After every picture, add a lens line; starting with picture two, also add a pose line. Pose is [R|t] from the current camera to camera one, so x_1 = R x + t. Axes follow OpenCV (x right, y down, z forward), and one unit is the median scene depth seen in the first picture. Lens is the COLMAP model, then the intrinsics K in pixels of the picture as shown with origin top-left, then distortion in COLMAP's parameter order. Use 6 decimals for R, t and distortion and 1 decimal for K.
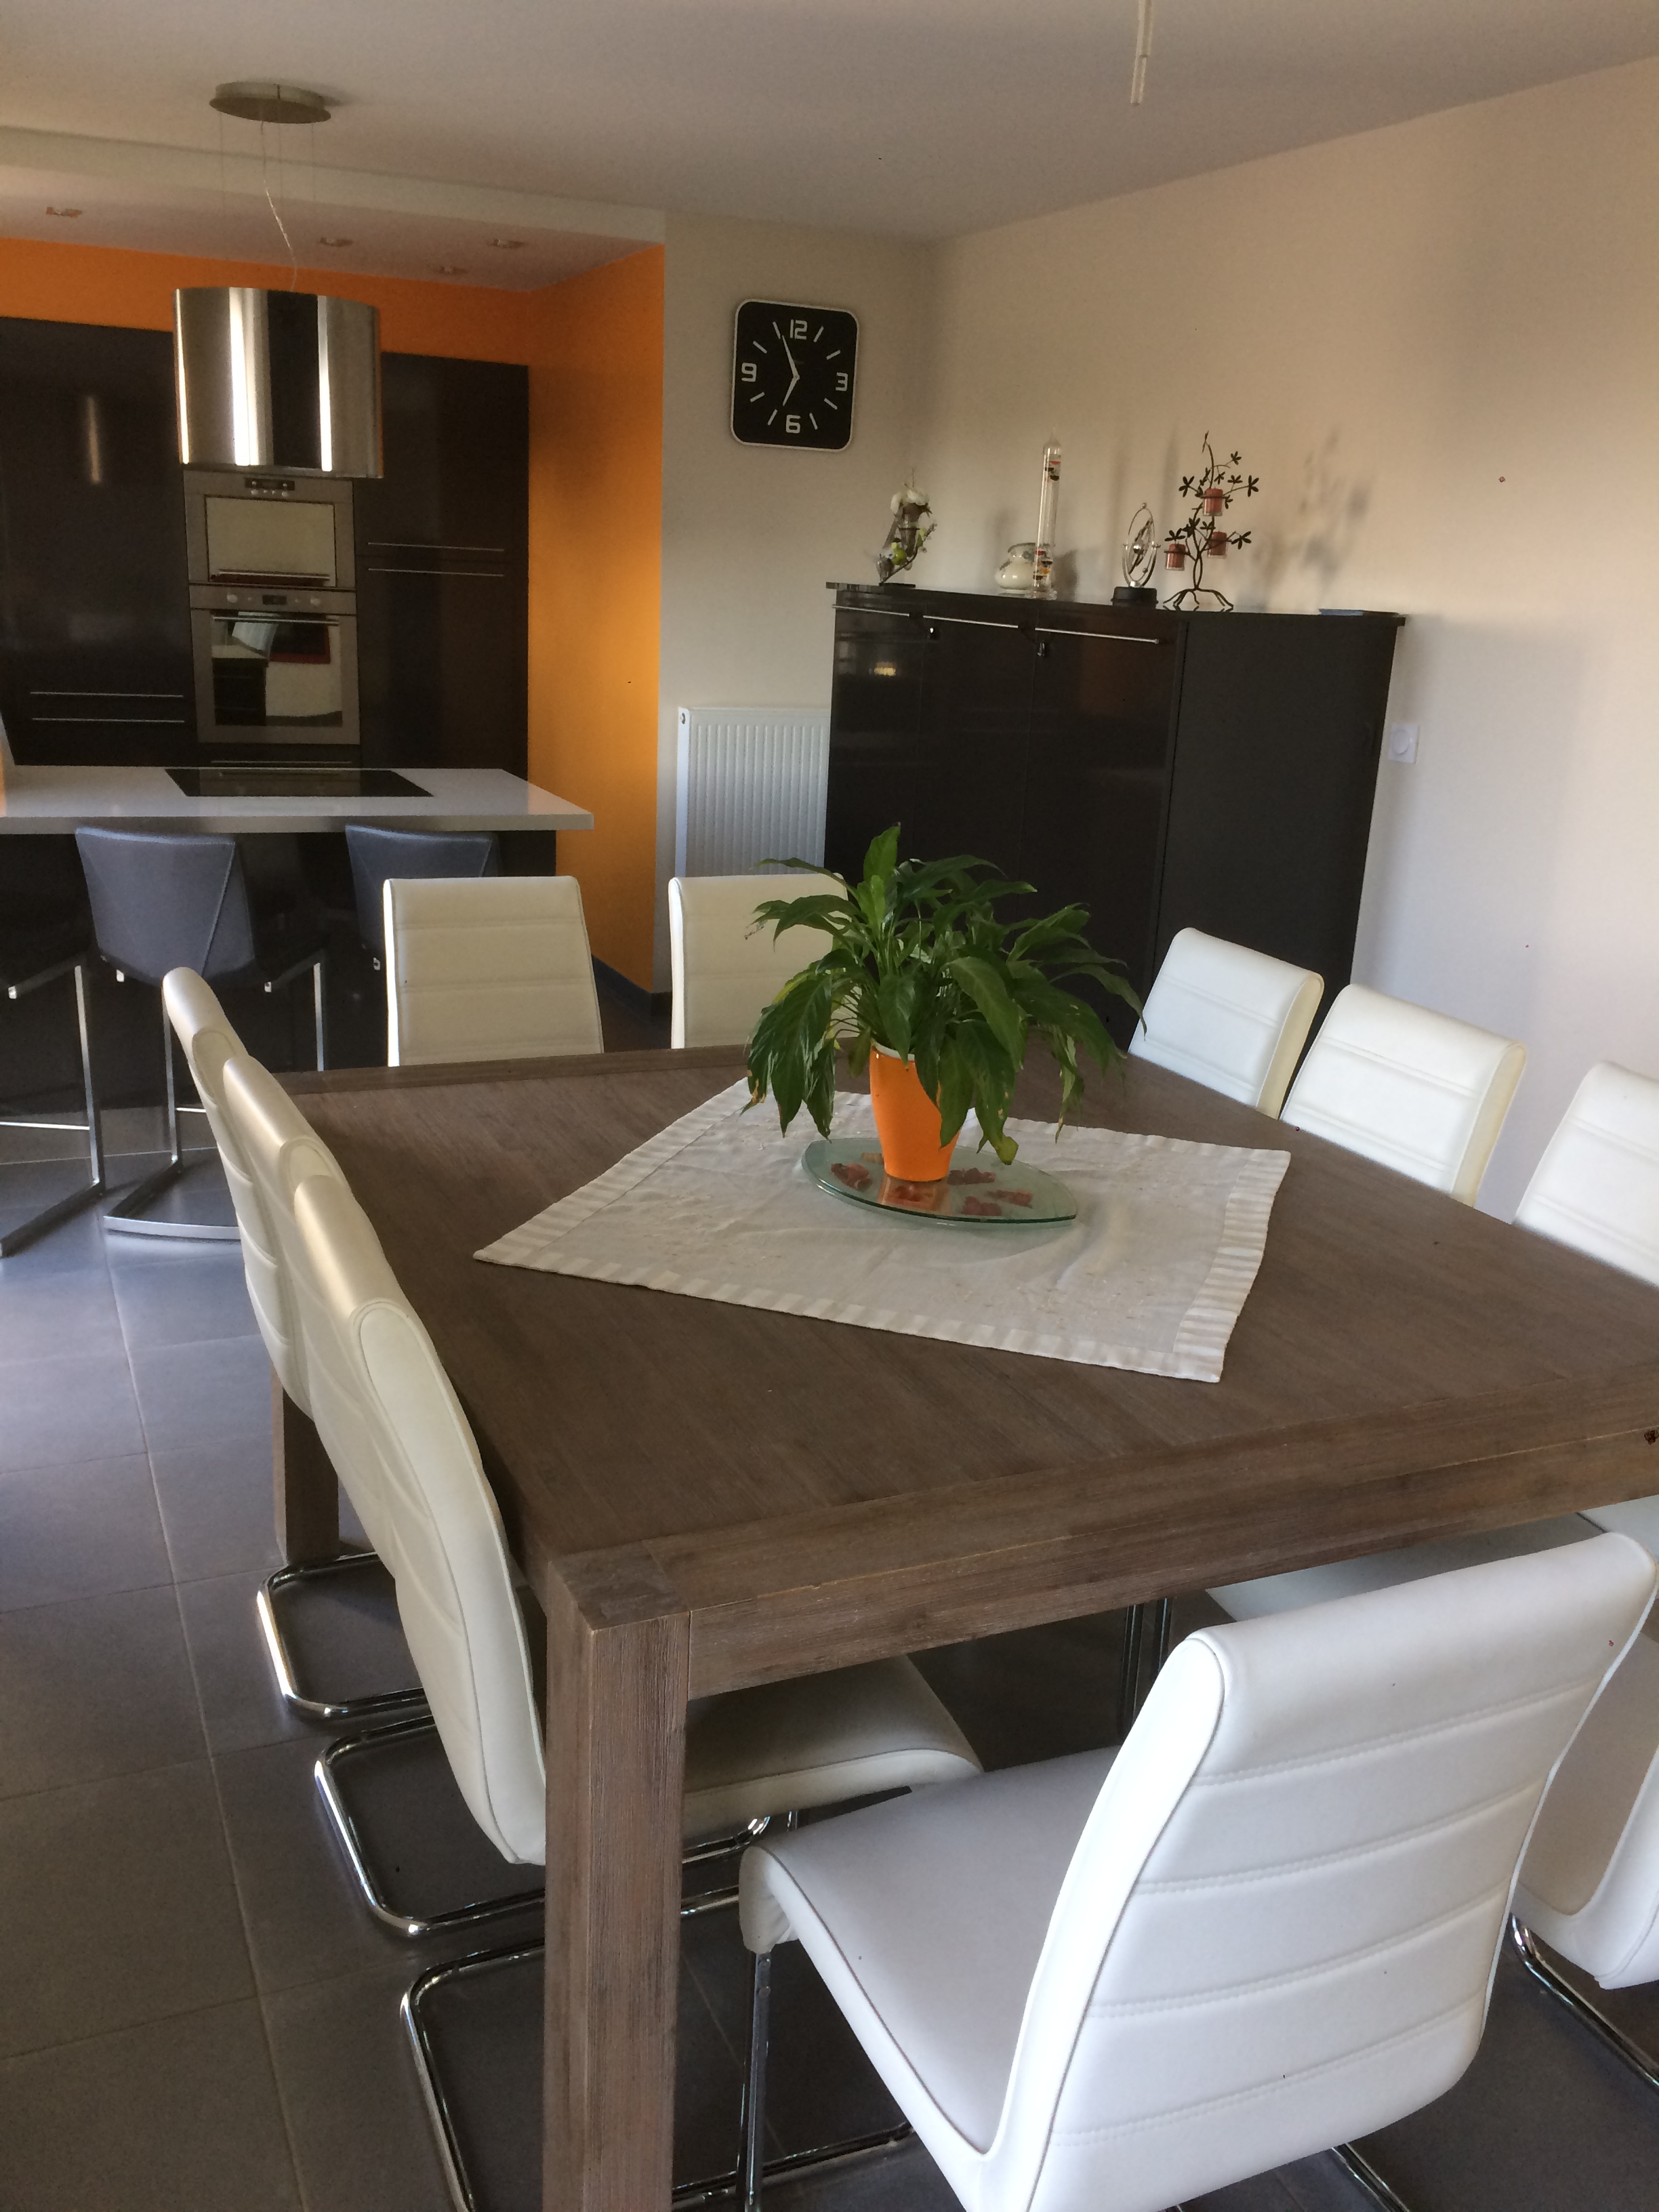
lens RADIAL K [[1897.3, 0, 829.5], [0, 1897.3, 1106.0], [0, 0, 1]] dist [0.042830, -0.004826]
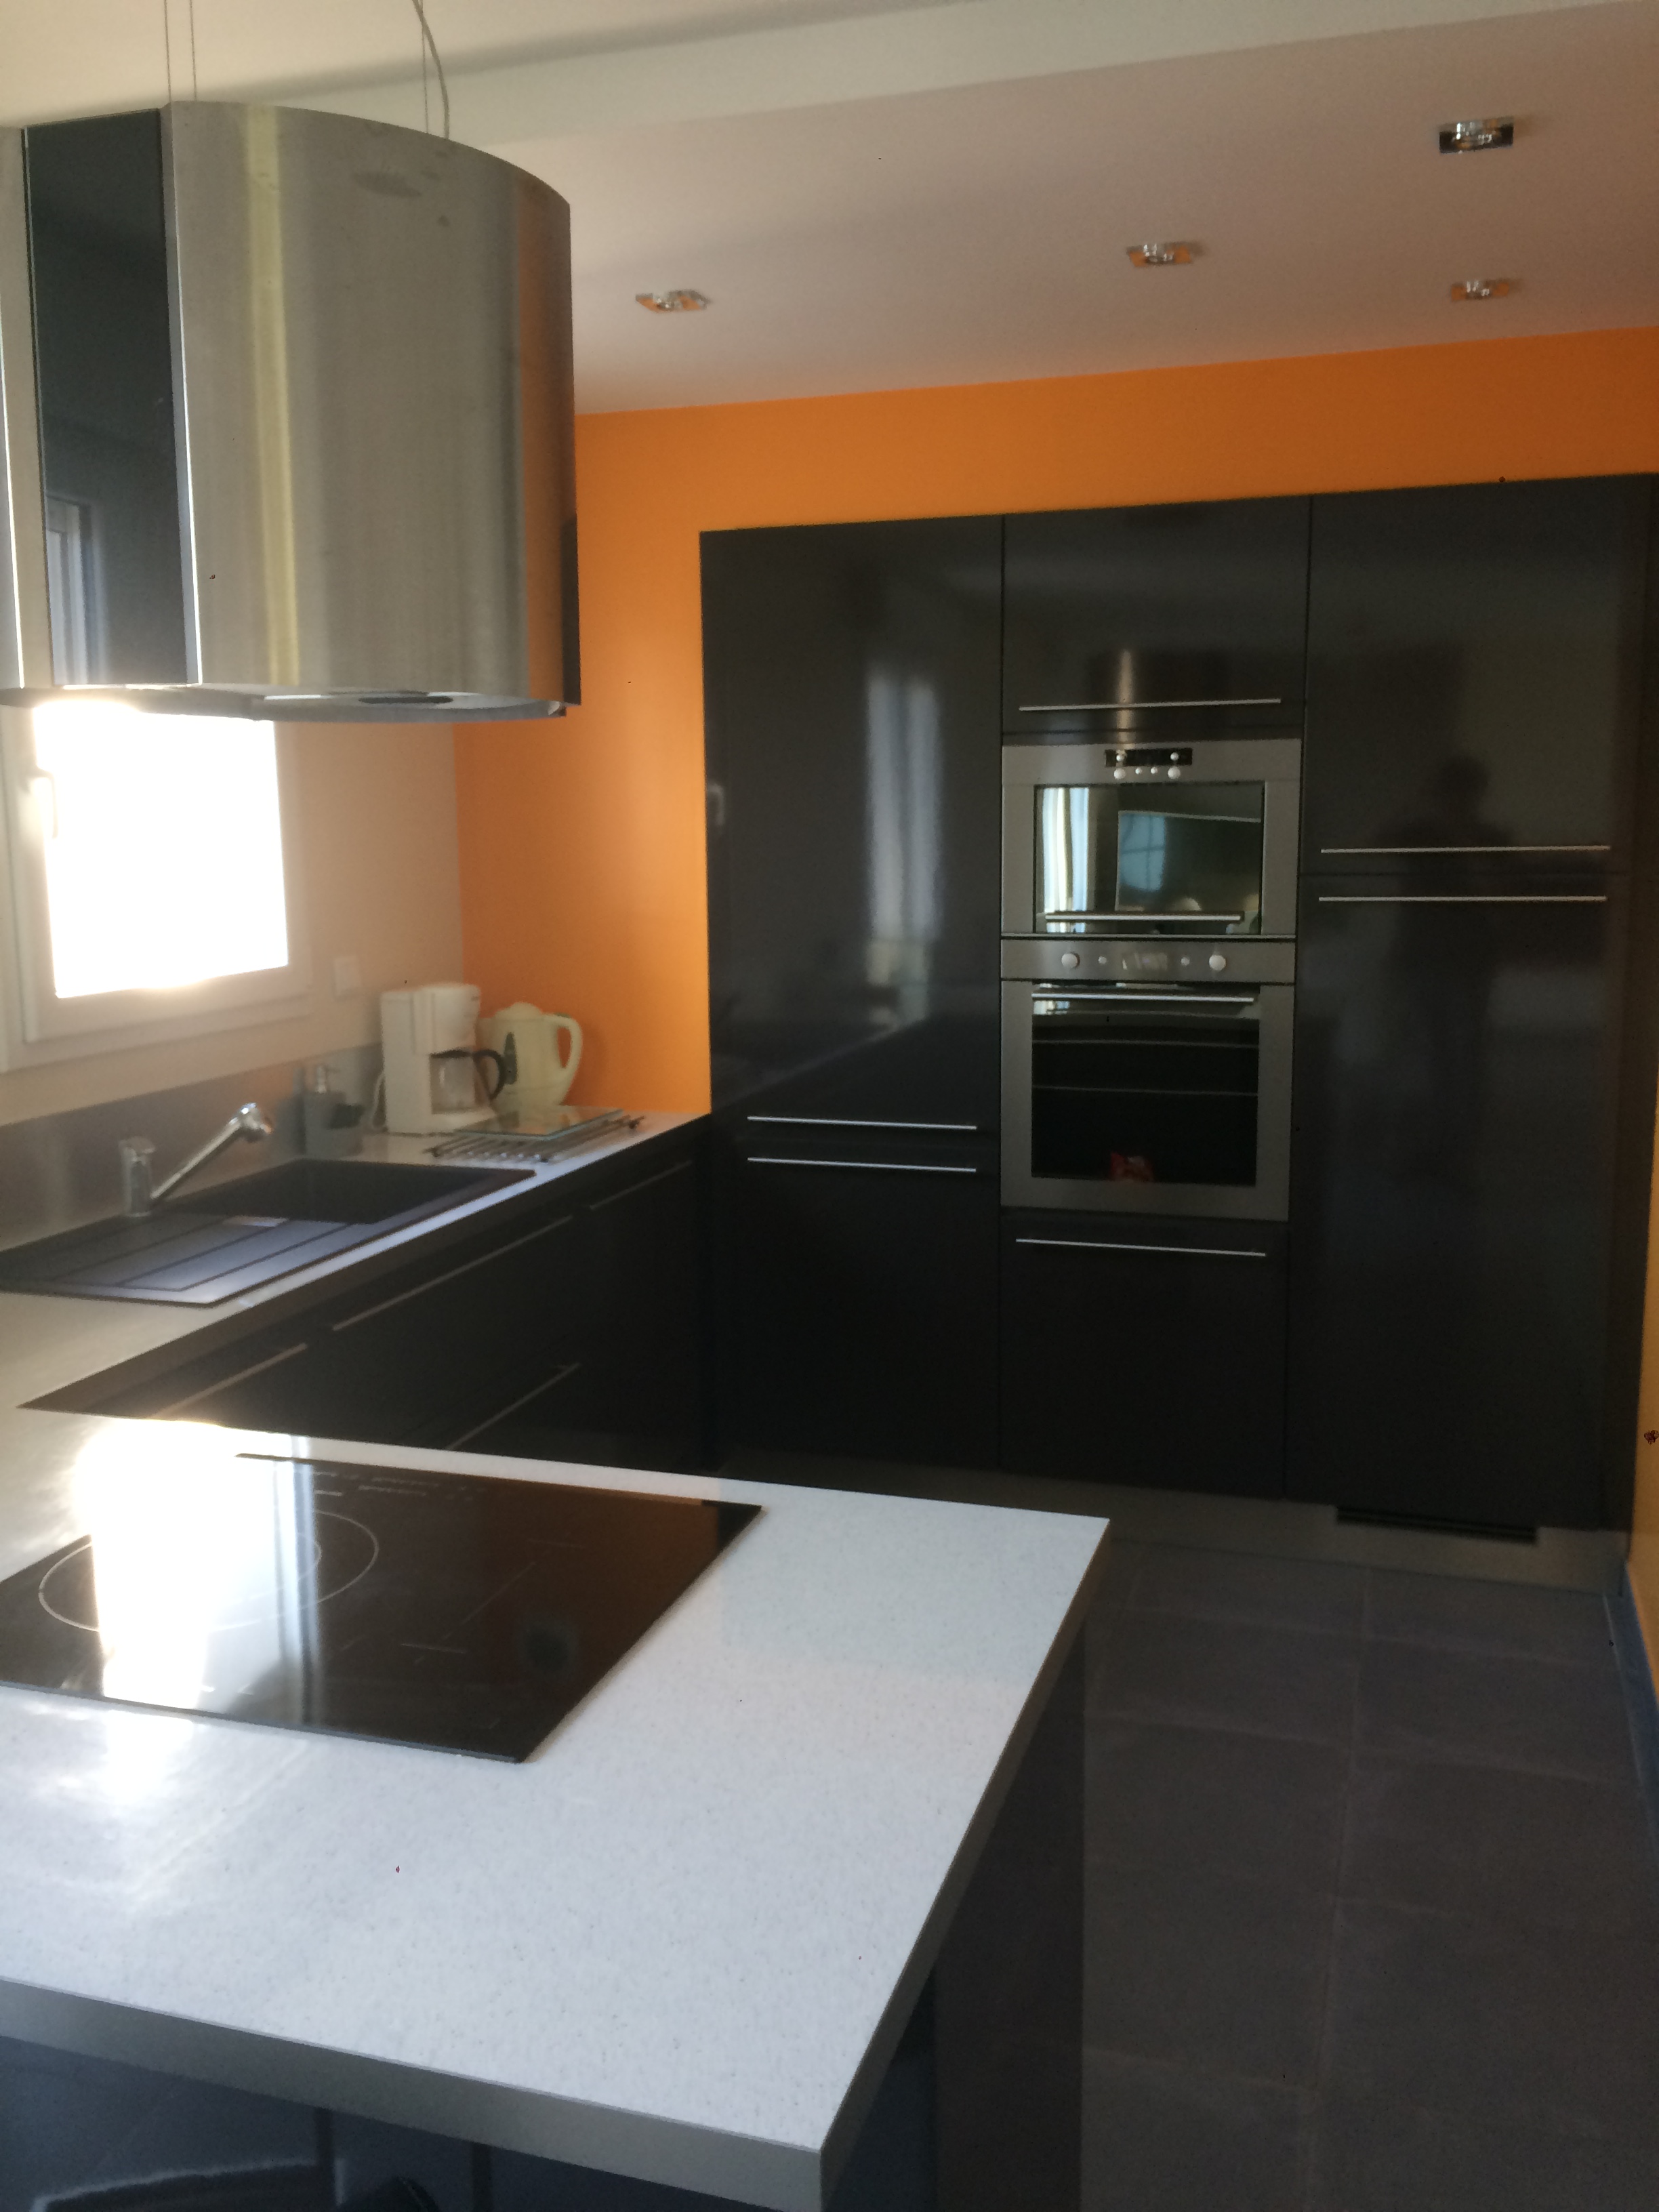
lens RADIAL K [[1897.3, 0, 829.5], [0, 1897.3, 1106.0], [0, 0, 1]] dist [0.042830, -0.004826]
pose [[0.746934, 0.060836, -0.662109, 0.004367], [-0.148299, 0.985963, -0.076707, -0.169122], [0.648148, 0.155485, 0.745472, 0.543244]]
